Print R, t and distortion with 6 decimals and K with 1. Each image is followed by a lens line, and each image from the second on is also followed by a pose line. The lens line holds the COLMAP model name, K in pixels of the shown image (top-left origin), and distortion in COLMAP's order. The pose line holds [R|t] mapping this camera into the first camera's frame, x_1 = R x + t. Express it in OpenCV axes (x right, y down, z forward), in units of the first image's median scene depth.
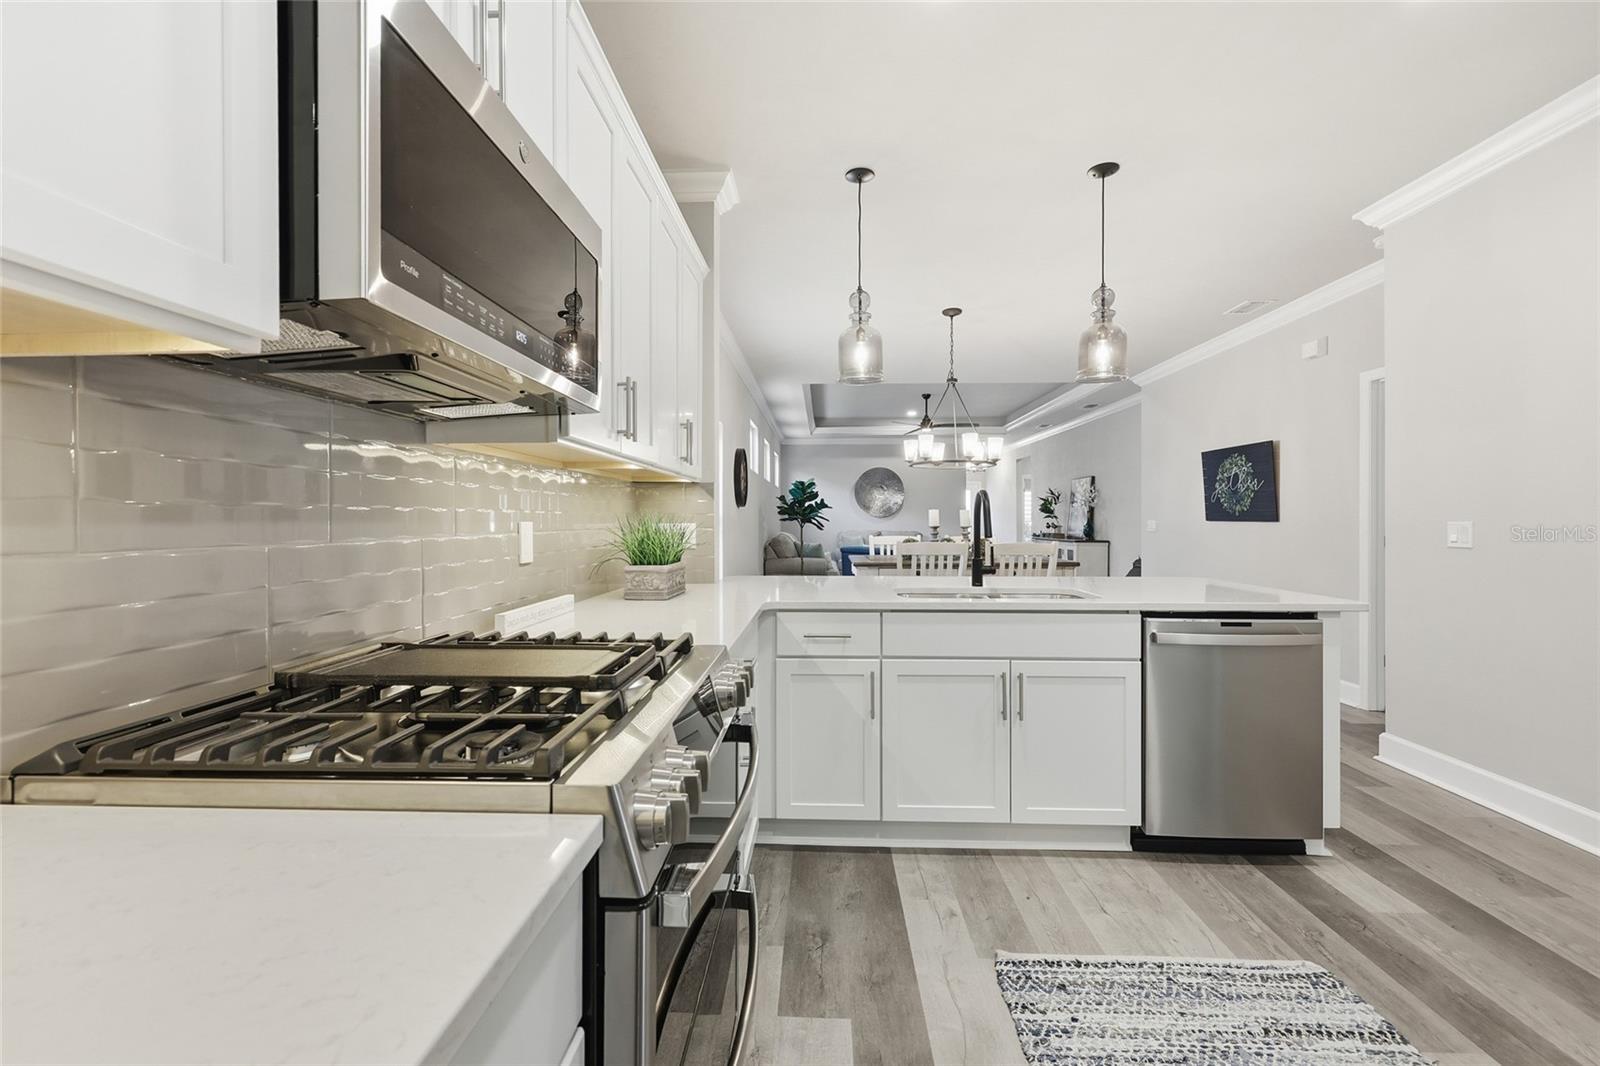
lens RADIAL K [[667.1, 0, 800.1], [0, 667.1, 524.3], [0, 0, 1]] dist [0.000256, 0.000163]
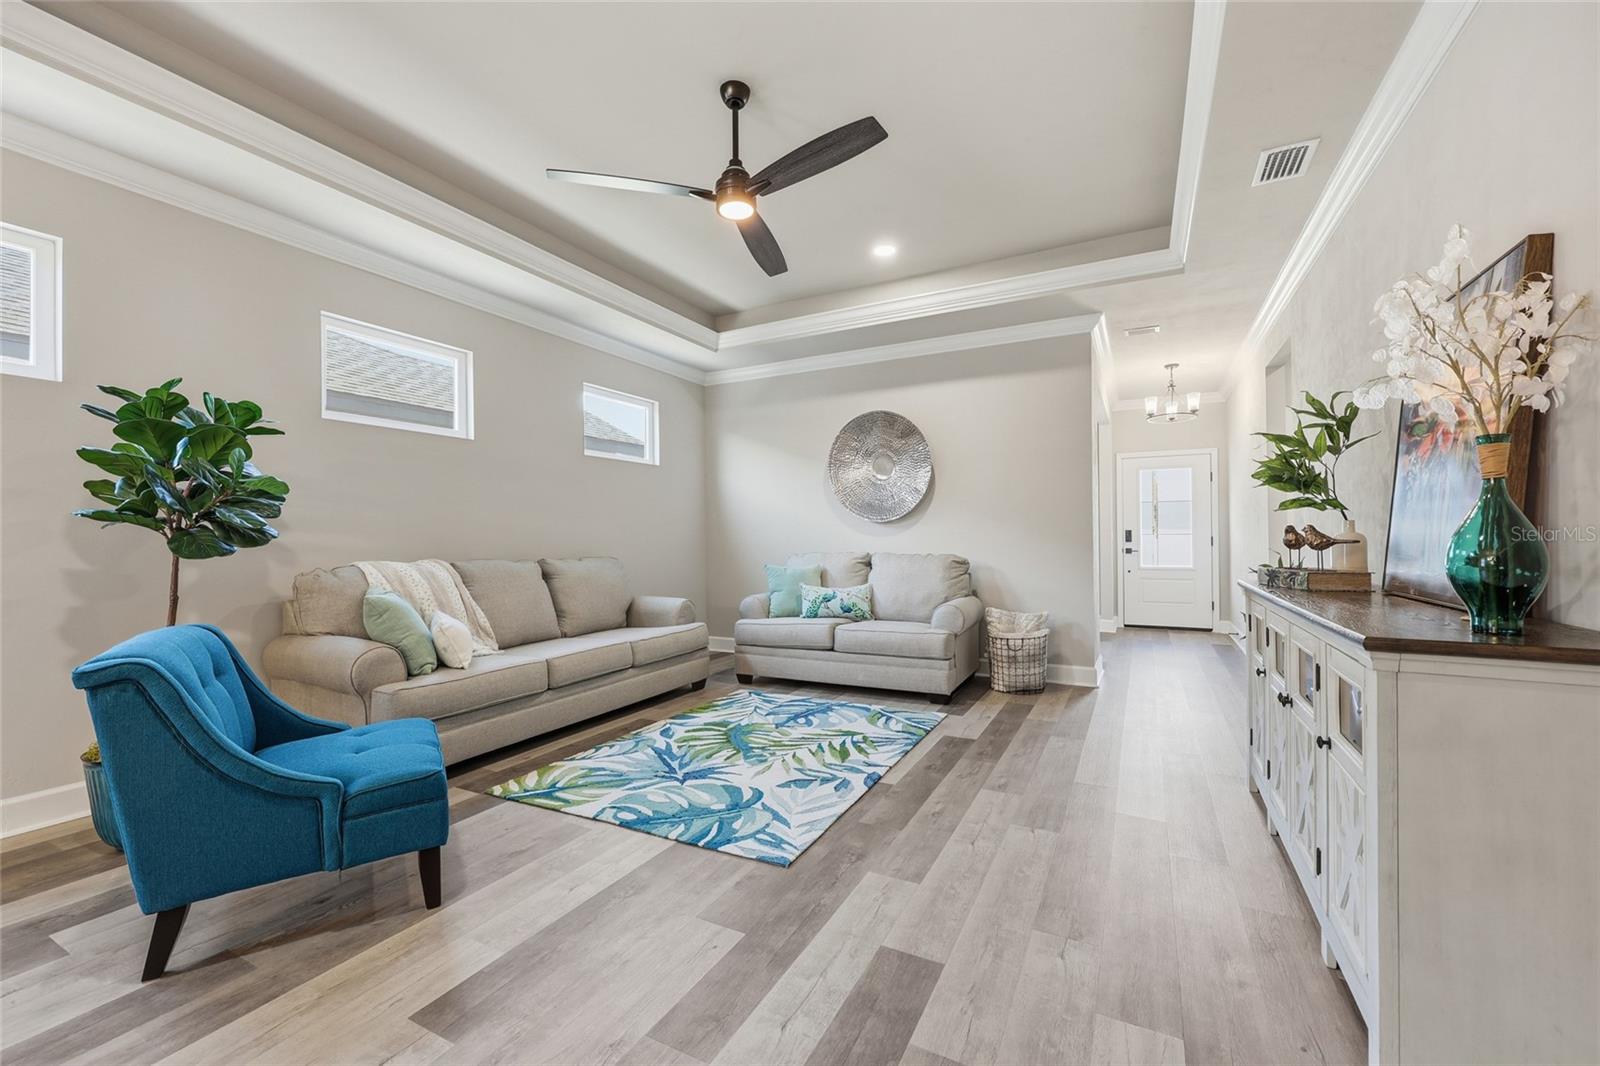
lens RADIAL K [[643.4, 0, 804.4], [0, 643.4, 536.3], [0, 0, 1]] dist [0.001307, 0.000423]
pose [[0.903094, -0.006818, -0.429389, 1.403248], [0.002094, 0.999932, -0.011473, 0.016406], [0.429438, 0.009462, 0.903047, 3.180751]]
